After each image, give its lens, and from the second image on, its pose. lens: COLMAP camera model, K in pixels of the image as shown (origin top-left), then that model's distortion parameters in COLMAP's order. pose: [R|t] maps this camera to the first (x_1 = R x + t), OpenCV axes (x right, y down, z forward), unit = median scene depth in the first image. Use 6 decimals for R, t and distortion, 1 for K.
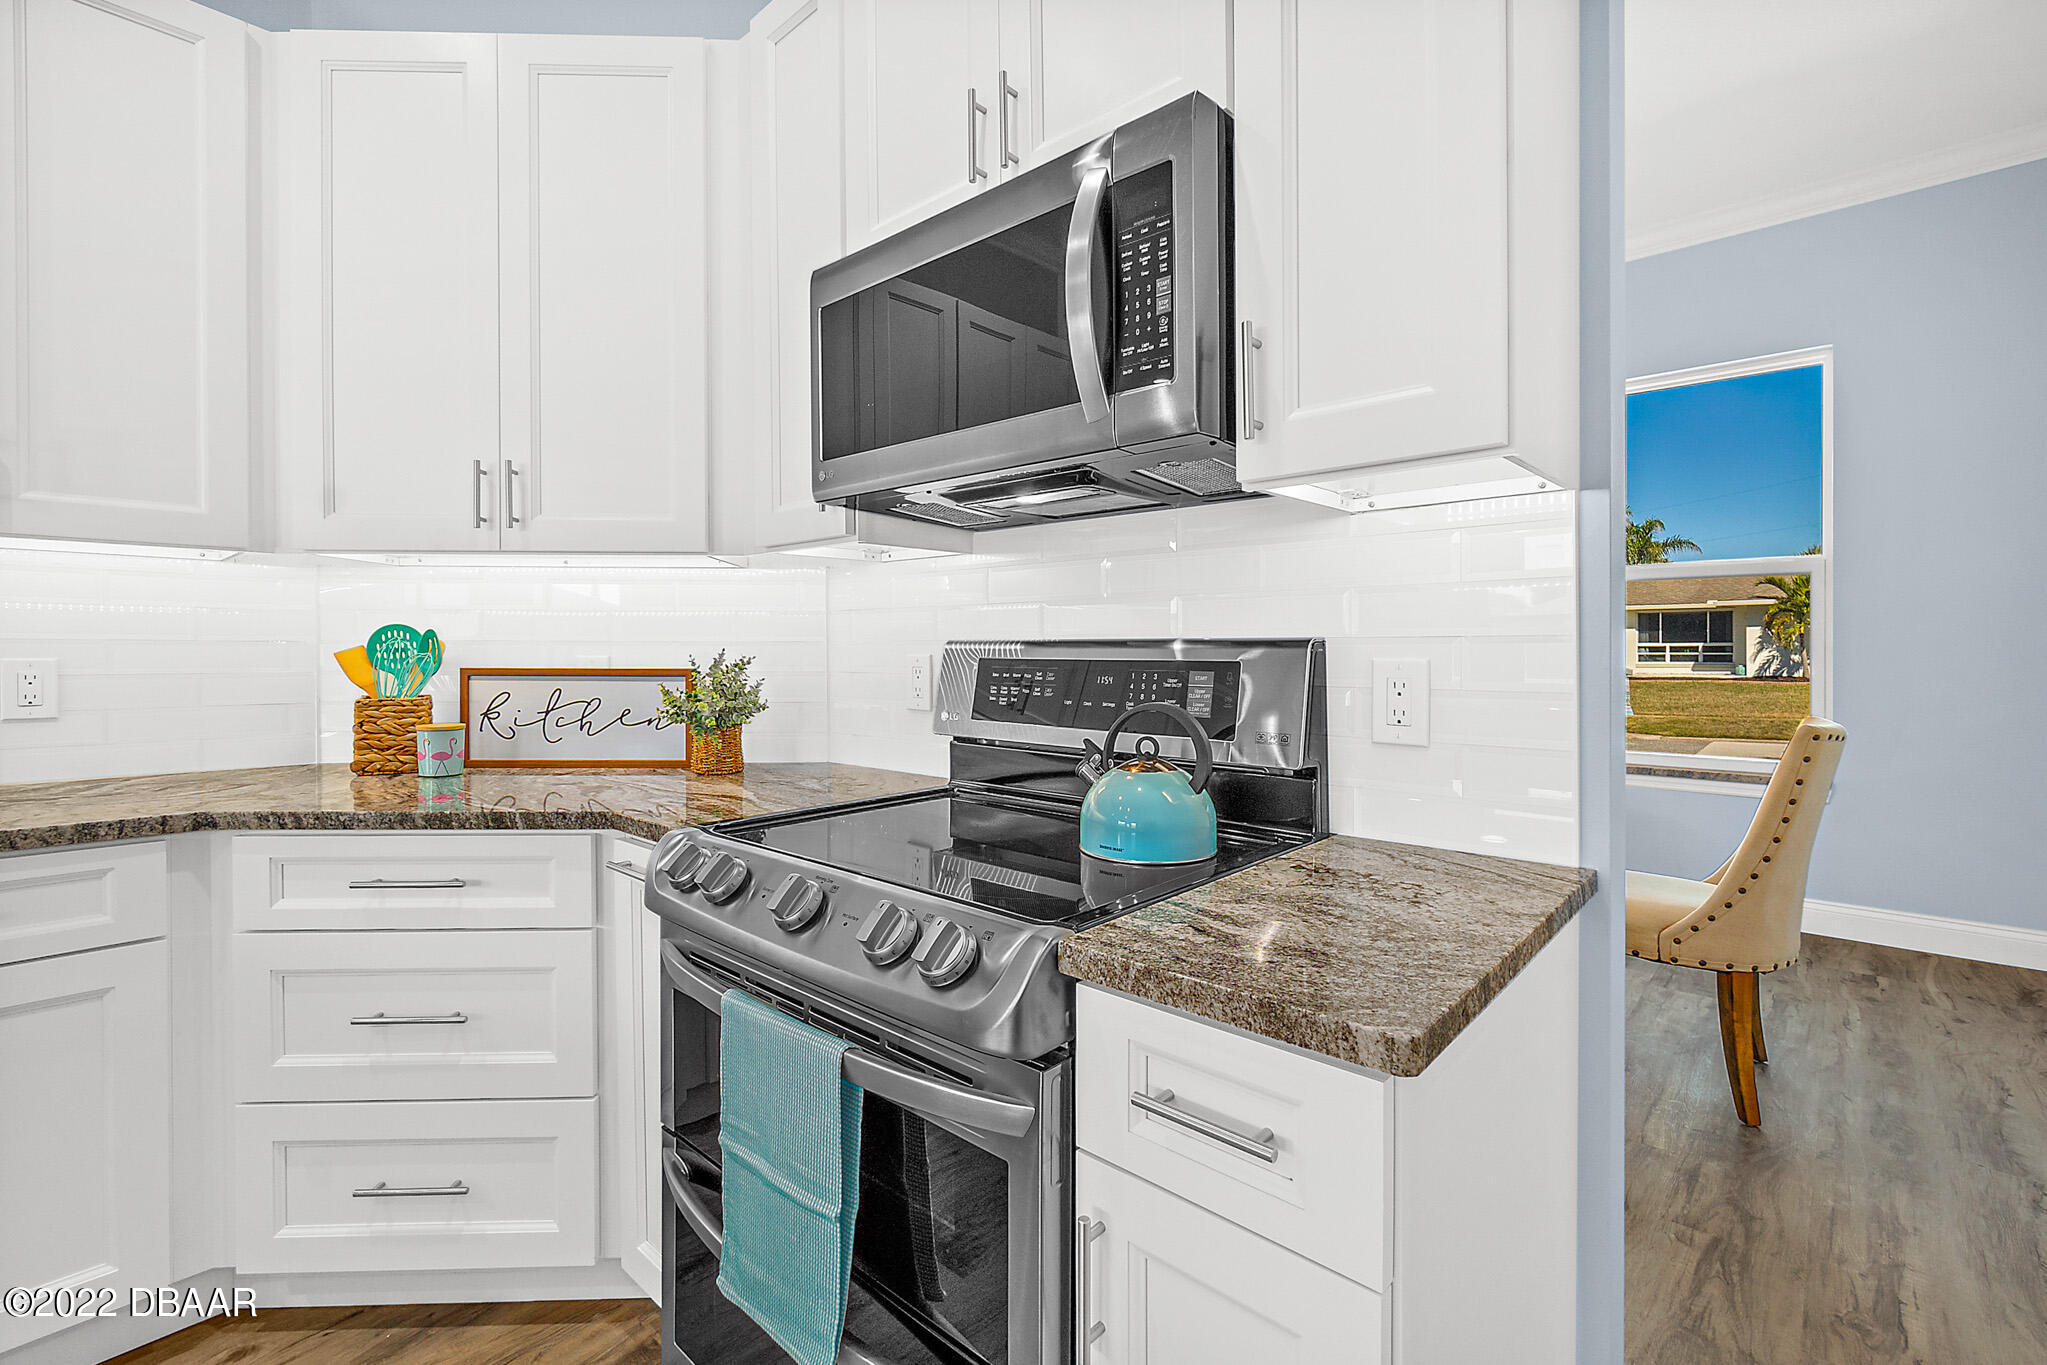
lens RADIAL K [[877.1, 0, 1034.4], [0, 877.1, 652.0], [0, 0, 1]] dist [-0.011719, 0.004367]
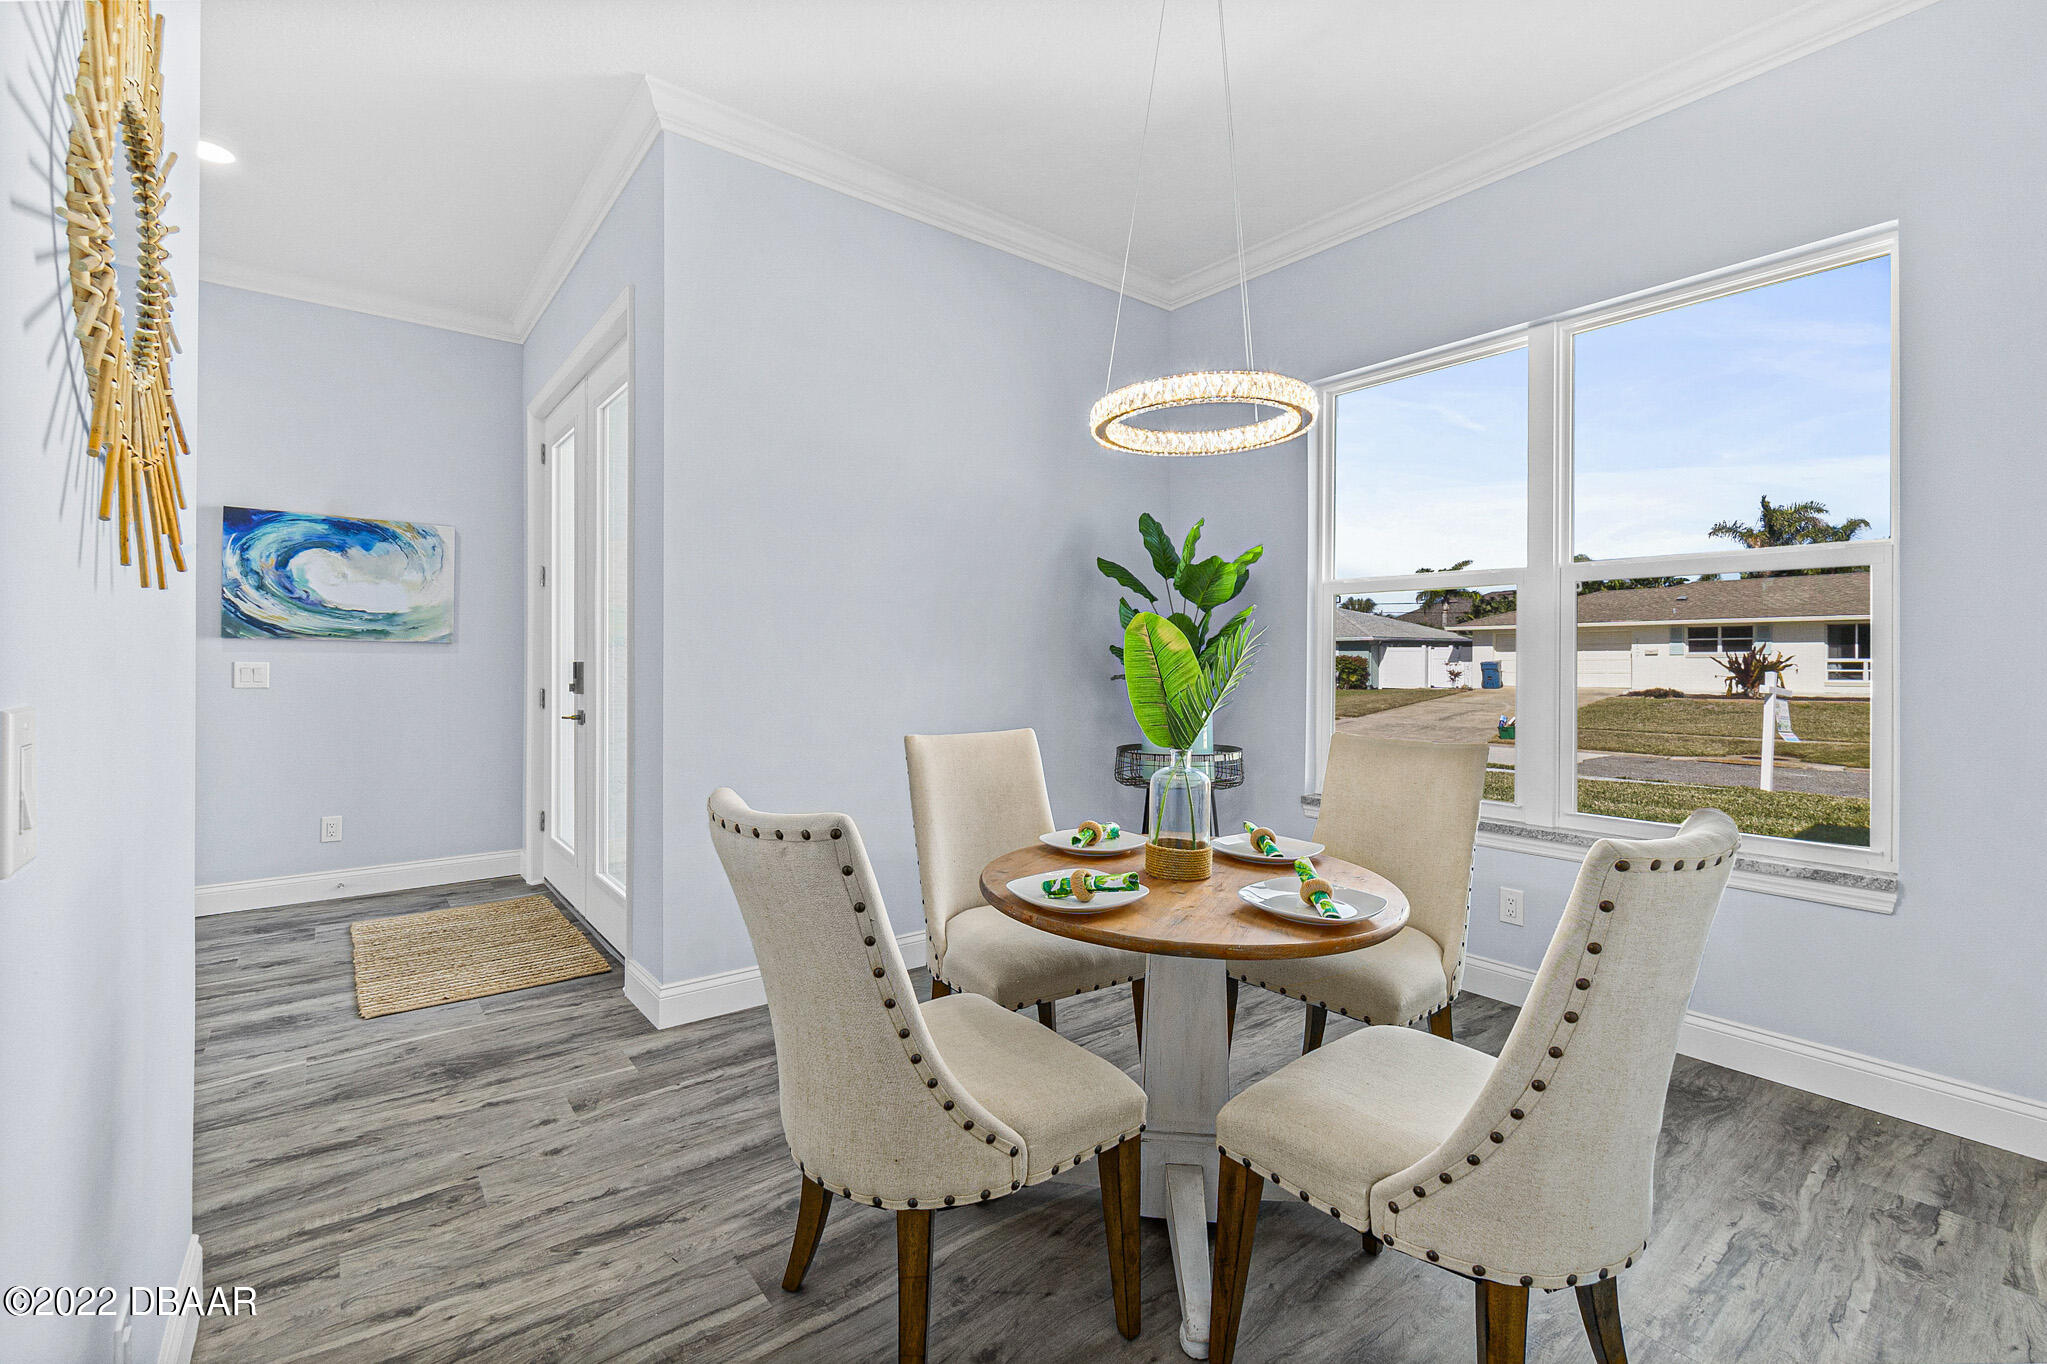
lens RADIAL K [[877.1, 0, 1018.0], [0, 877.1, 651.6], [0, 0, 1]] dist [-0.011719, 0.004367]
pose [[0.988526, 0.010075, -0.150715, 0.101110], [-0.011392, 0.999904, -0.007878, -0.003393], [0.150621, 0.009505, 0.988546, 0.070630]]
